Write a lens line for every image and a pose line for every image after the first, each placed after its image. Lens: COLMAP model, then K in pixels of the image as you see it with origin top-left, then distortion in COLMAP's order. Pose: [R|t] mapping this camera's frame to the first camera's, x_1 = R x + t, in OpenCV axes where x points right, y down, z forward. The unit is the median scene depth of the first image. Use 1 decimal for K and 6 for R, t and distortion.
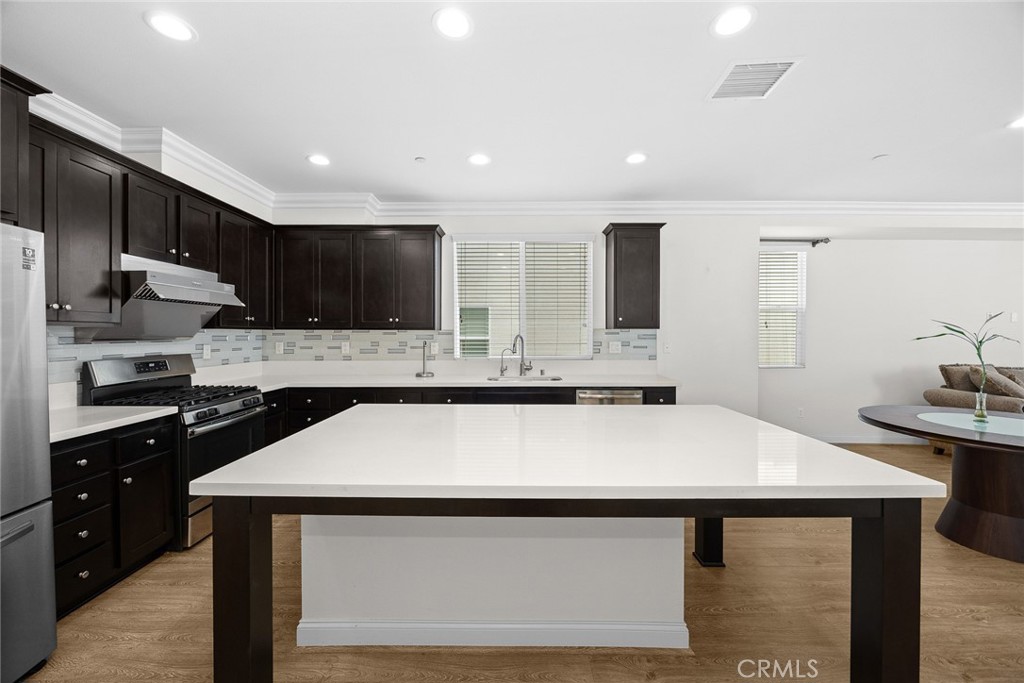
lens RADIAL K [[391.5, 0, 509.3], [0, 391.5, 336.9], [0, 0, 1]] dist [0.001004, 0.000187]
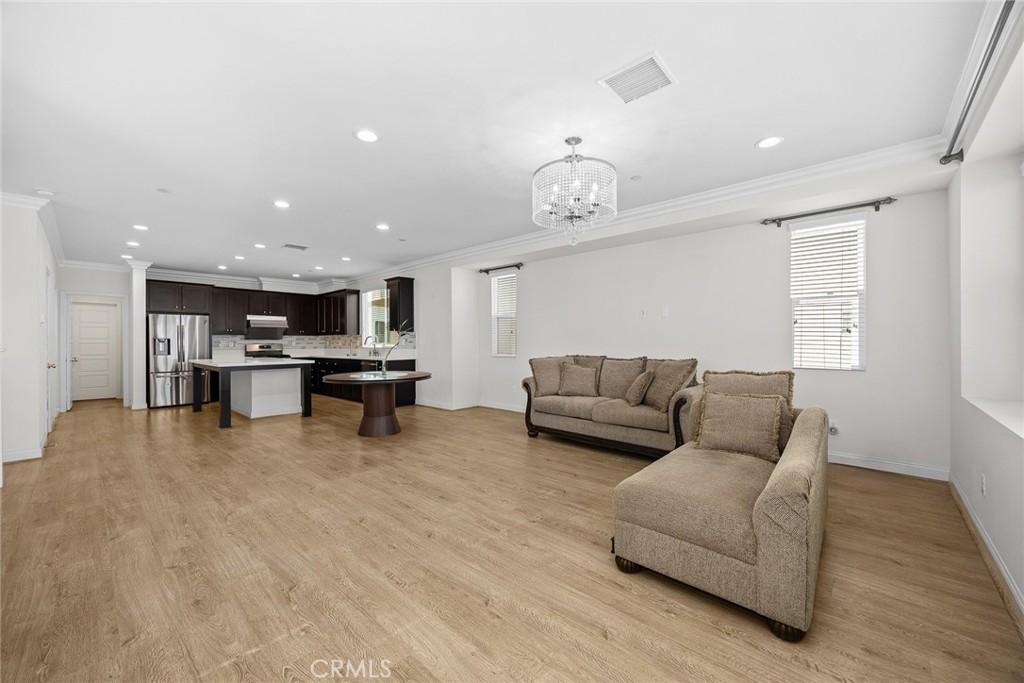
lens RADIAL K [[391.5, 0, 509.3], [0, 391.5, 336.9], [0, 0, 1]] dist [0.001004, 0.000187]
pose [[0.739749, -0.012039, -0.672775, 2.007467], [0.009458, 0.999927, -0.007494, 0.021315], [0.672816, -0.000819, 0.739809, -0.056039]]
